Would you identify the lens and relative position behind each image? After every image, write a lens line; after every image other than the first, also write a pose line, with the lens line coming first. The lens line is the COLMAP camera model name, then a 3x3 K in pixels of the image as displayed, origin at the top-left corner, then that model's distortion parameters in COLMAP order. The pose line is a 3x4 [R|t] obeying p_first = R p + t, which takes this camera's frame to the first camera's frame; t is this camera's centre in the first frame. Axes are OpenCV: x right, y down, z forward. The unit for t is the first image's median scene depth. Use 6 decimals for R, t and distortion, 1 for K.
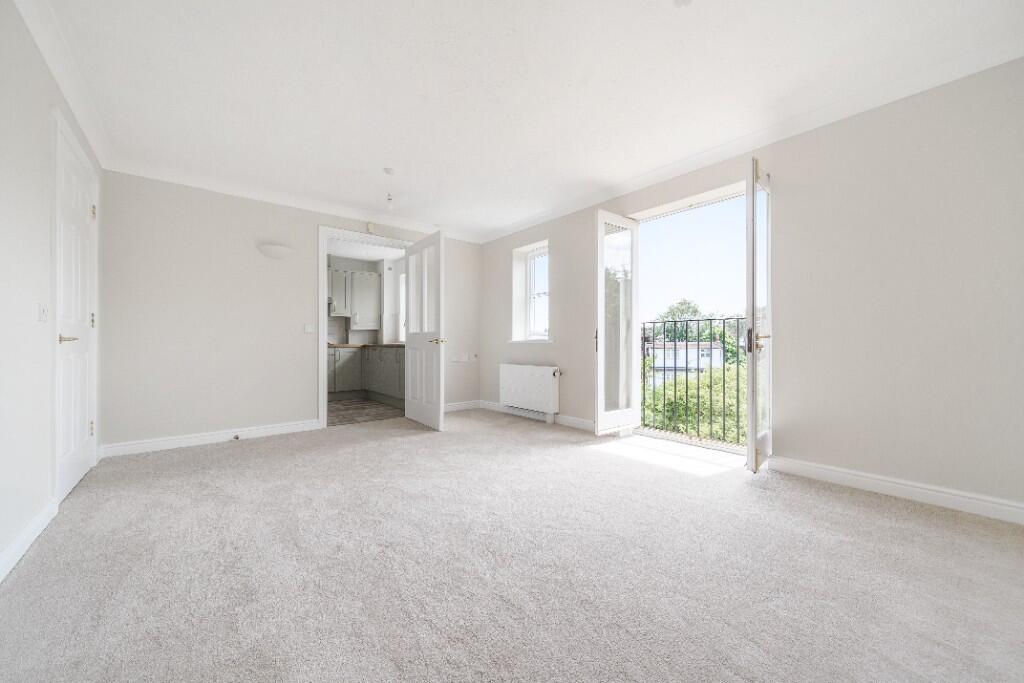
lens RADIAL K [[387.3, 0, 513.5], [0, 387.3, 338.9], [0, 0, 1]] dist [0.003763, 0.000357]
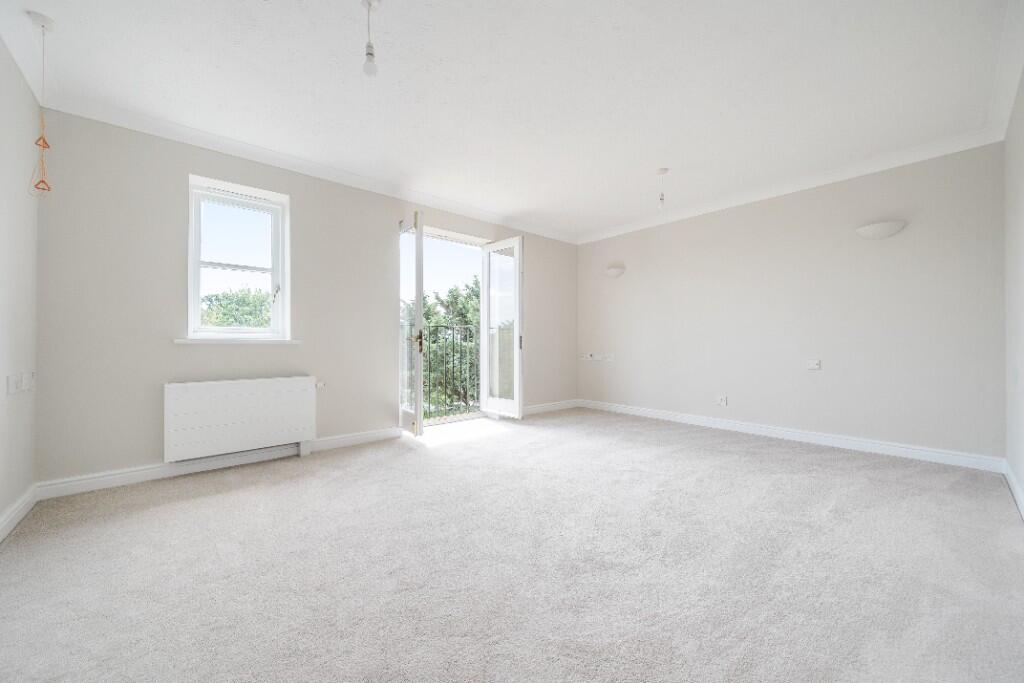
lens RADIAL K [[387.3, 0, 510.5], [0, 387.3, 341.0], [0, 0, 1]] dist [0.003763, 0.000357]
pose [[-0.040154, 0.007339, 0.999167, -0.643996], [-0.014984, 0.999856, -0.007946, 0.005241], [-0.999081, -0.015291, -0.040038, 0.644770]]
